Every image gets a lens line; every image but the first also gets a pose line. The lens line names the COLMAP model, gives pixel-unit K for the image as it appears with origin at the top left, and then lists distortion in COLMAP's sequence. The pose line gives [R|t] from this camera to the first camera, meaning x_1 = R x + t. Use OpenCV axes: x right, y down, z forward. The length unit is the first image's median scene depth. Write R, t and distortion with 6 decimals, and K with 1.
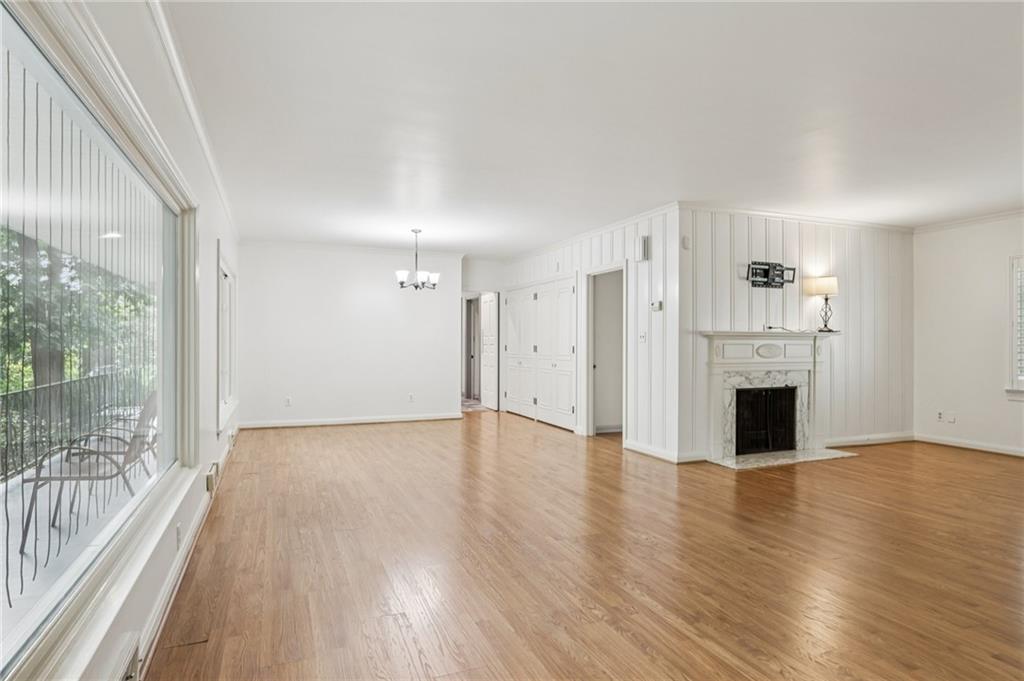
lens RADIAL K [[570.3, 0, 512.0], [0, 570.3, 340.5], [0, 0, 1]] dist [0.001136, 0.000119]
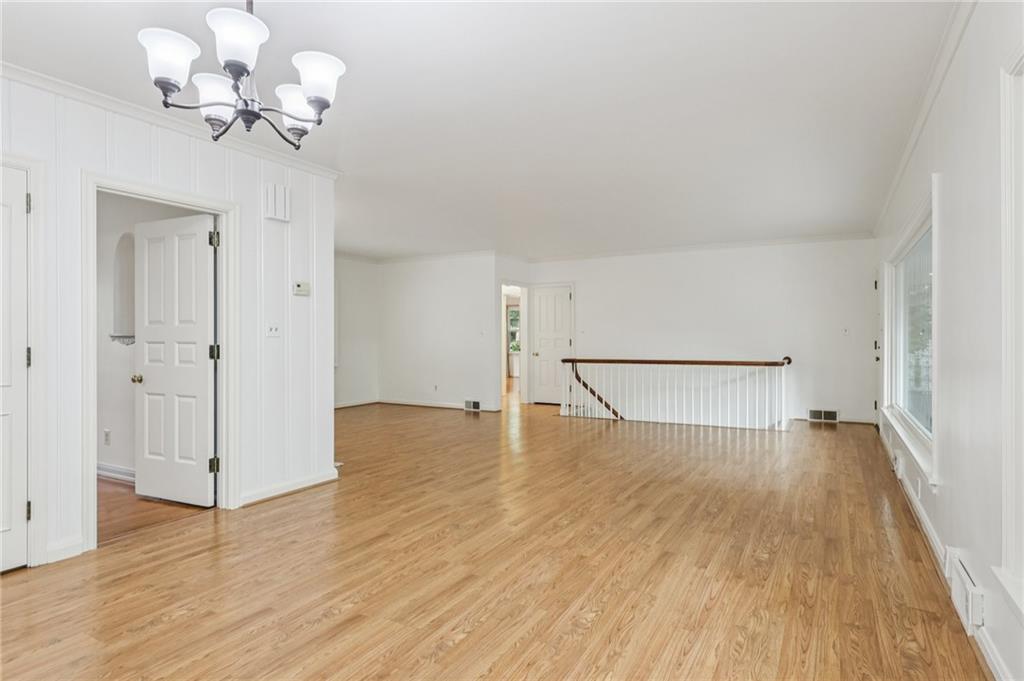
lens RADIAL K [[570.3, 0, 512.0], [0, 570.3, 340.5], [0, 0, 1]] dist [0.001136, 0.000119]
pose [[-0.616593, -0.003357, 0.787275, -0.552958], [-0.003254, 0.999993, 0.001716, 0.006450], [-0.787276, -0.001503, -0.616599, 1.348848]]
